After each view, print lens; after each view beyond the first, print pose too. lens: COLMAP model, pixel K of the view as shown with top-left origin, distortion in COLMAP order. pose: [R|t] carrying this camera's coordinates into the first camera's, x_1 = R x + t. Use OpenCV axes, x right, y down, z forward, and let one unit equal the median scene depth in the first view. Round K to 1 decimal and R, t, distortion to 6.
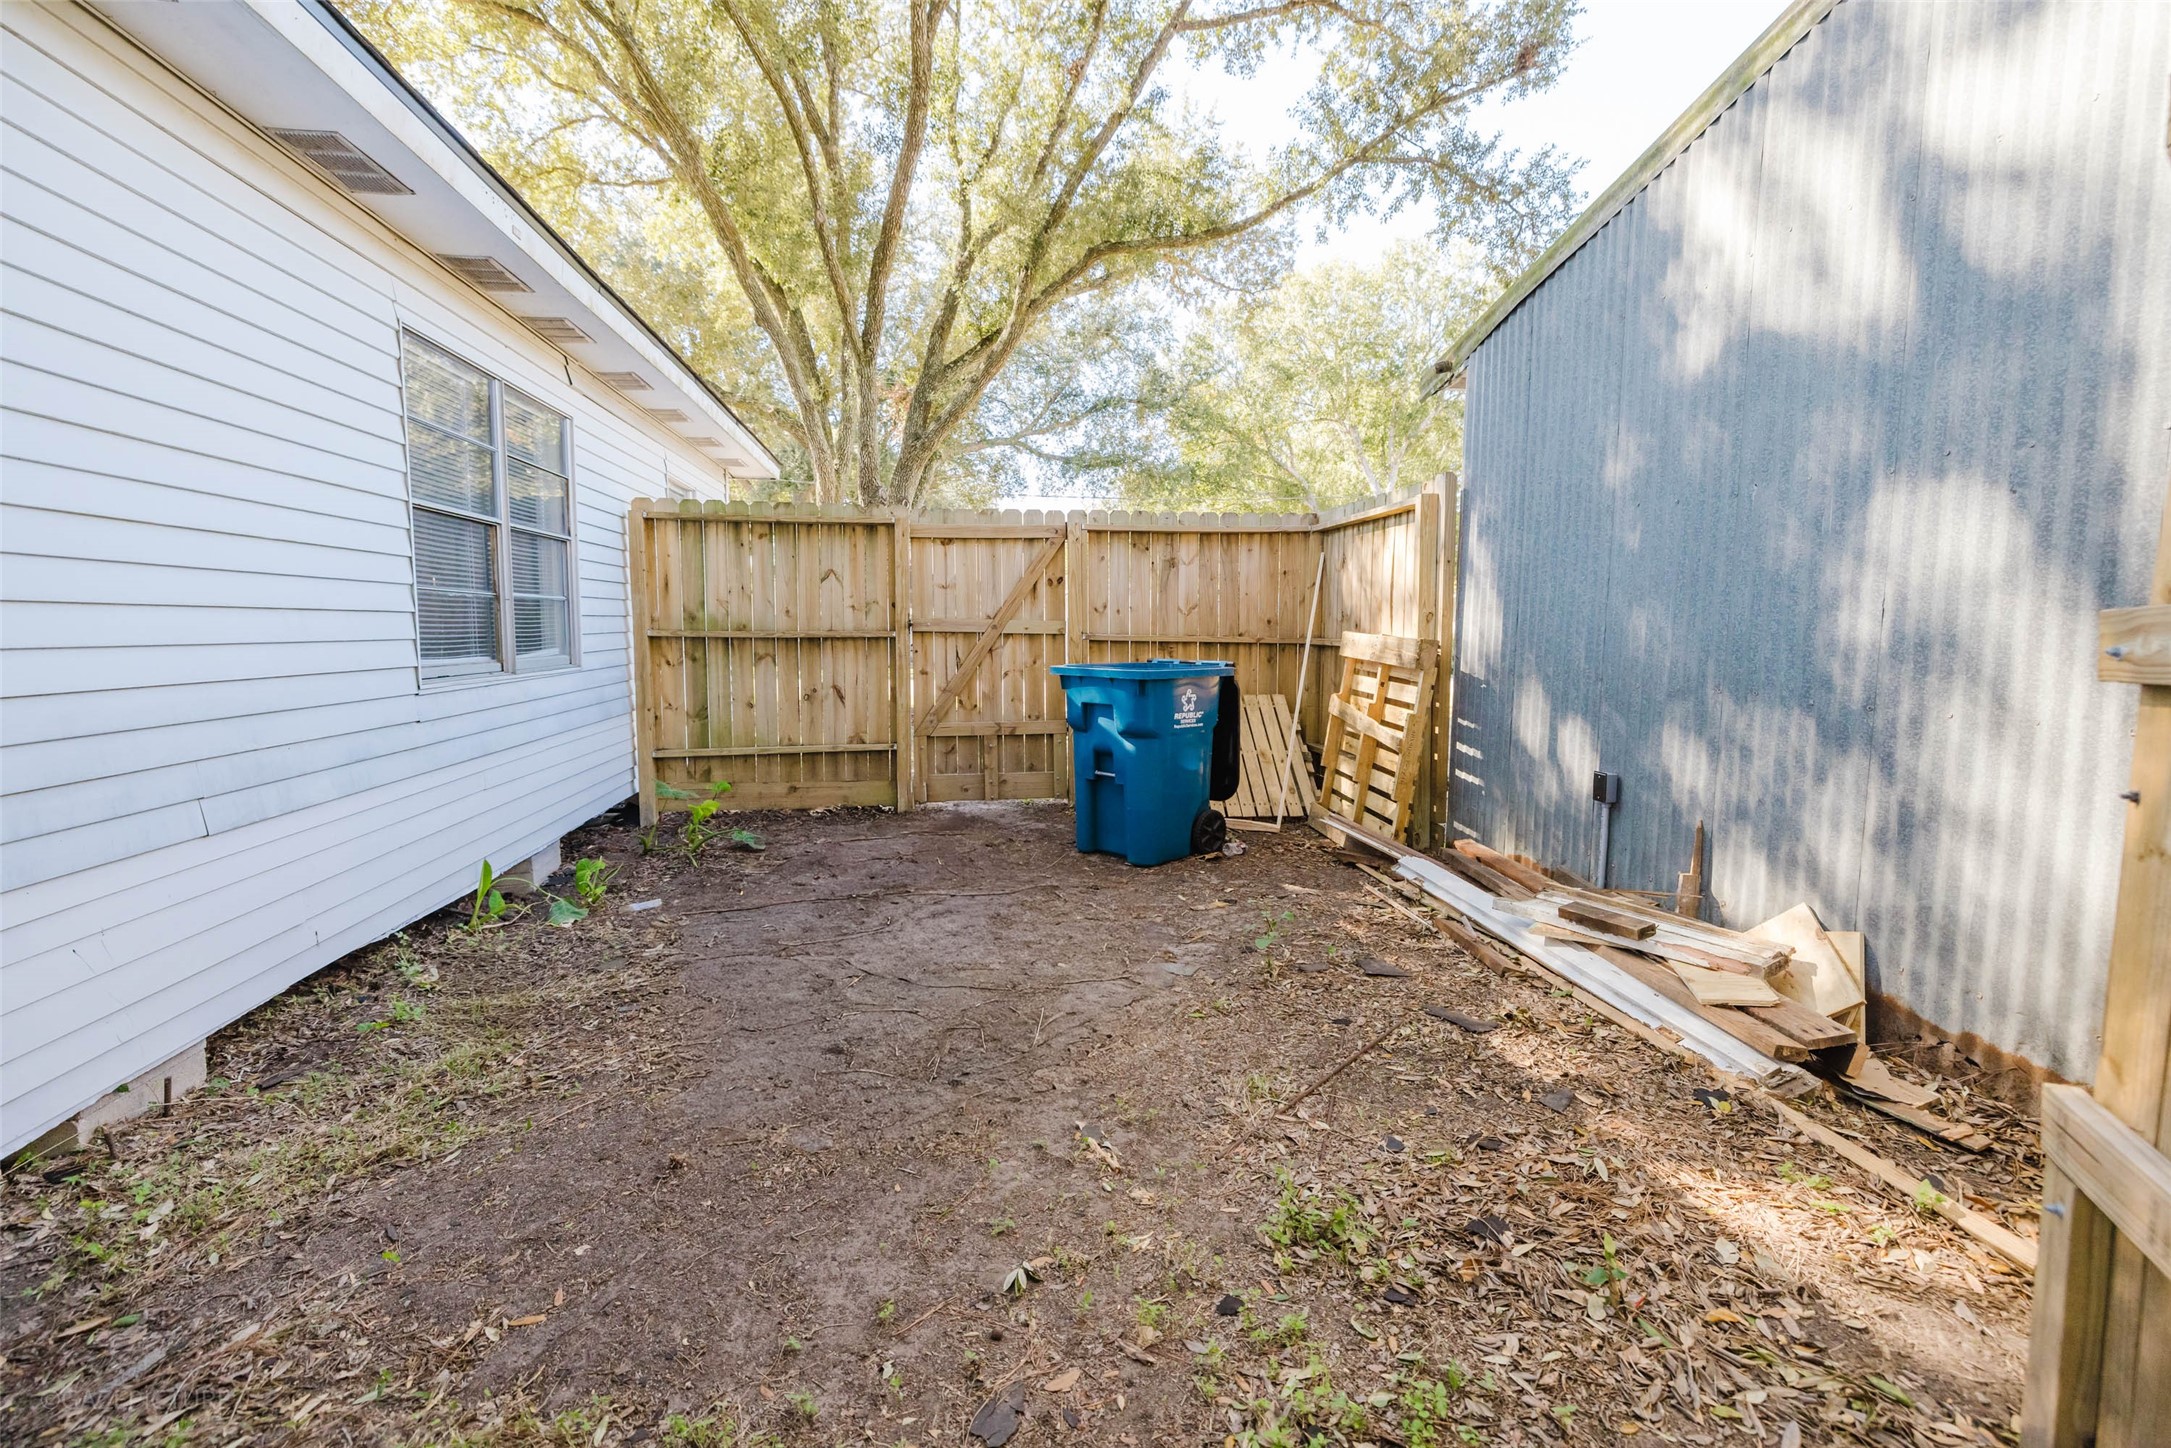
lens RADIAL K [[916.2, 0, 1085.5], [0, 916.2, 724.0], [0, 0, 1]] dist [-0.010921, 0.000060]
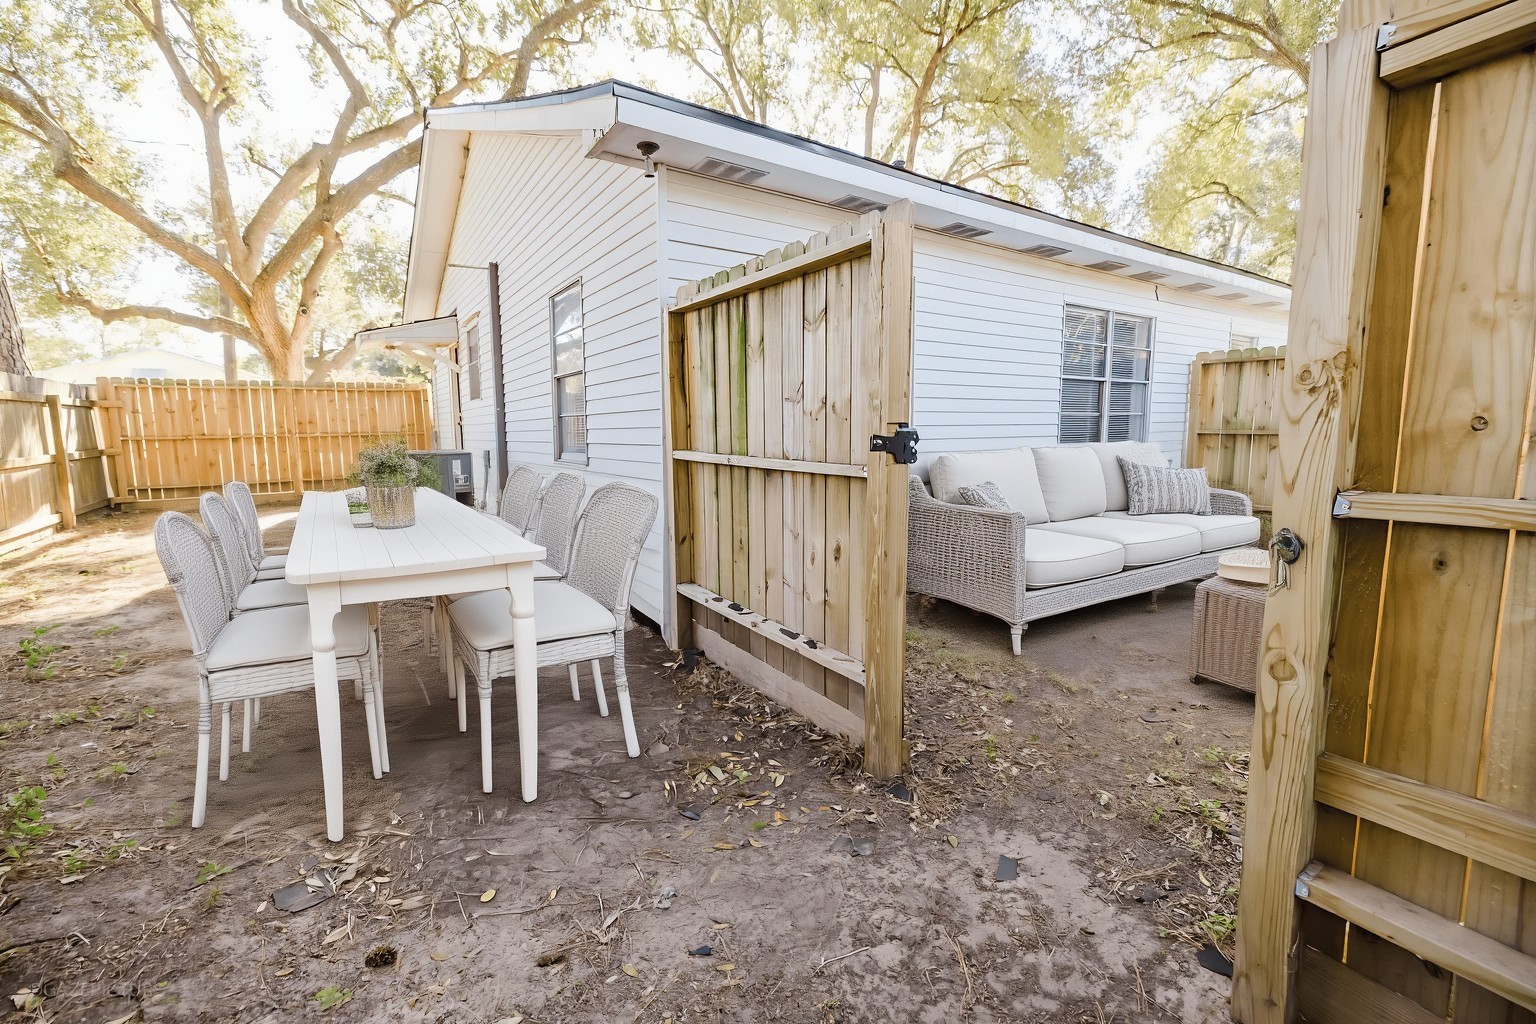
lens RADIAL K [[648.2, 0, 768.0], [0, 648.2, 512.0], [0, 0, 1]] dist [-0.010921, 0.000060]
pose [[0.420109, 0.099722, -0.901978, 0.337962], [-0.079329, 0.994174, 0.072967, 0.029343], [0.904000, 0.040899, 0.425572, -0.273538]]
